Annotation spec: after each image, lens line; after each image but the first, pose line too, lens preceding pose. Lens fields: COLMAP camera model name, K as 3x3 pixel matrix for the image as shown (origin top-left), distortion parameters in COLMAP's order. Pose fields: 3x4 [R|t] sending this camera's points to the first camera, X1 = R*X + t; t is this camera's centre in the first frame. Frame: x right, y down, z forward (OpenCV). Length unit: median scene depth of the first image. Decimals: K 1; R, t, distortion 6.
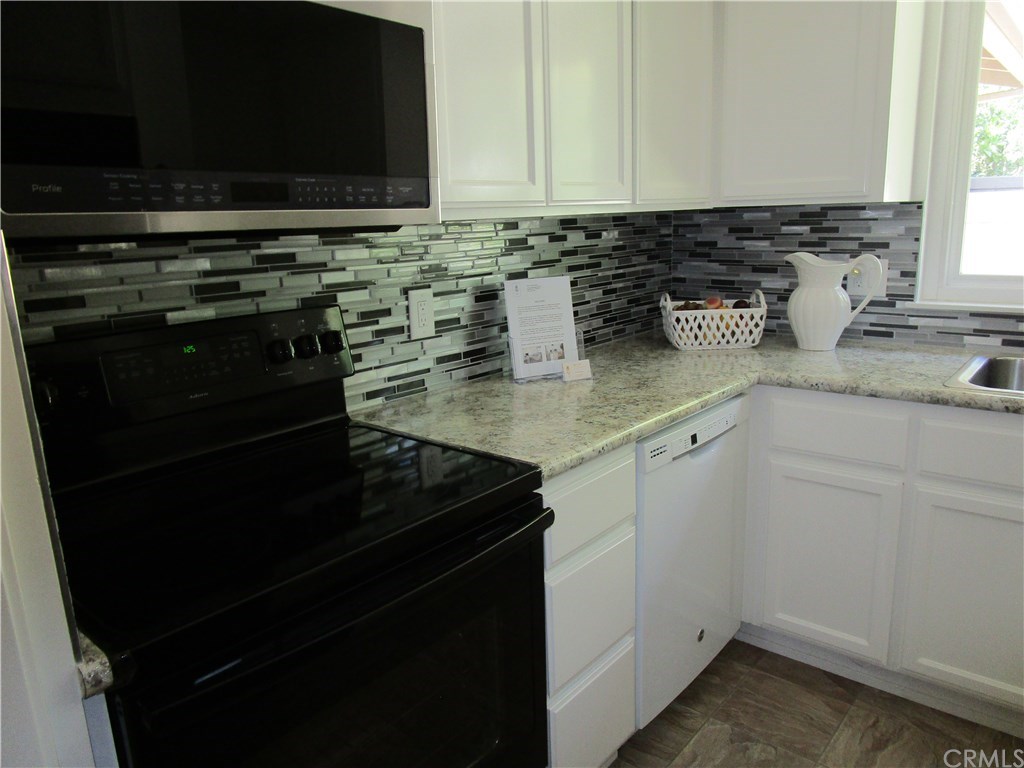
lens RADIAL K [[734.8, 0, 510.2], [0, 734.8, 383.4], [0, 0, 1]] dist [-0.024053, 0.007350]
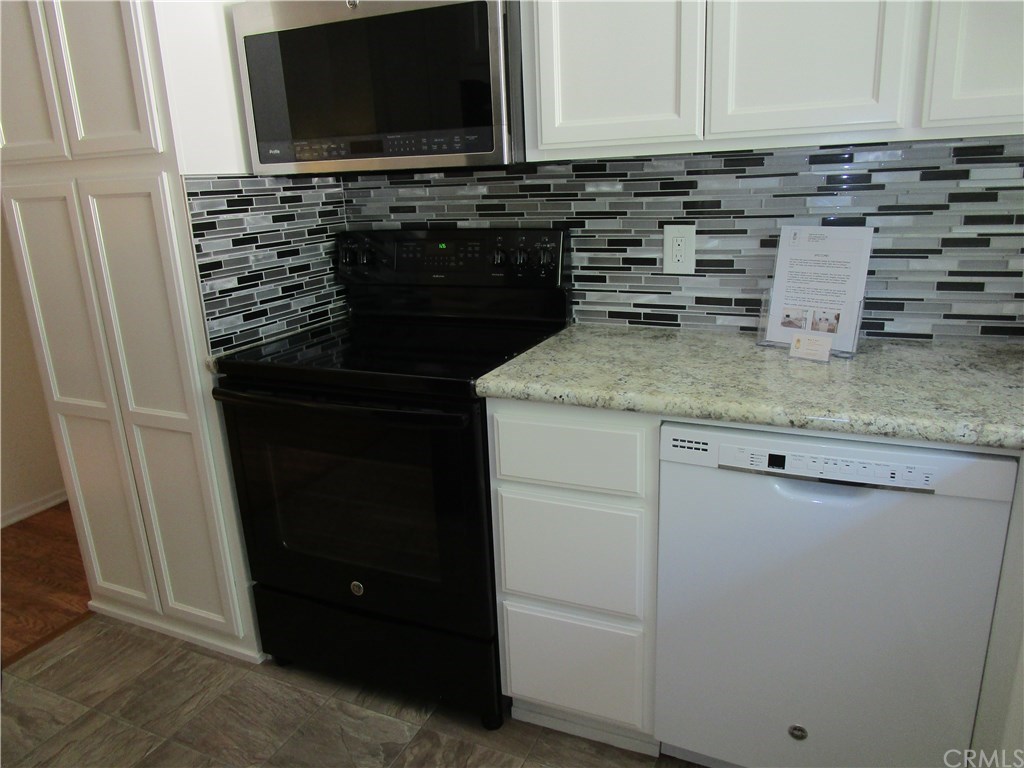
lens RADIAL K [[734.8, 0, 515.2], [0, 734.8, 383.5], [0, 0, 1]] dist [-0.024053, 0.007350]
pose [[0.280303, 0.285919, -0.916341, 0.835976], [-0.178521, 0.953483, 0.242900, -0.131085], [0.943165, 0.095501, 0.318307, 0.515208]]
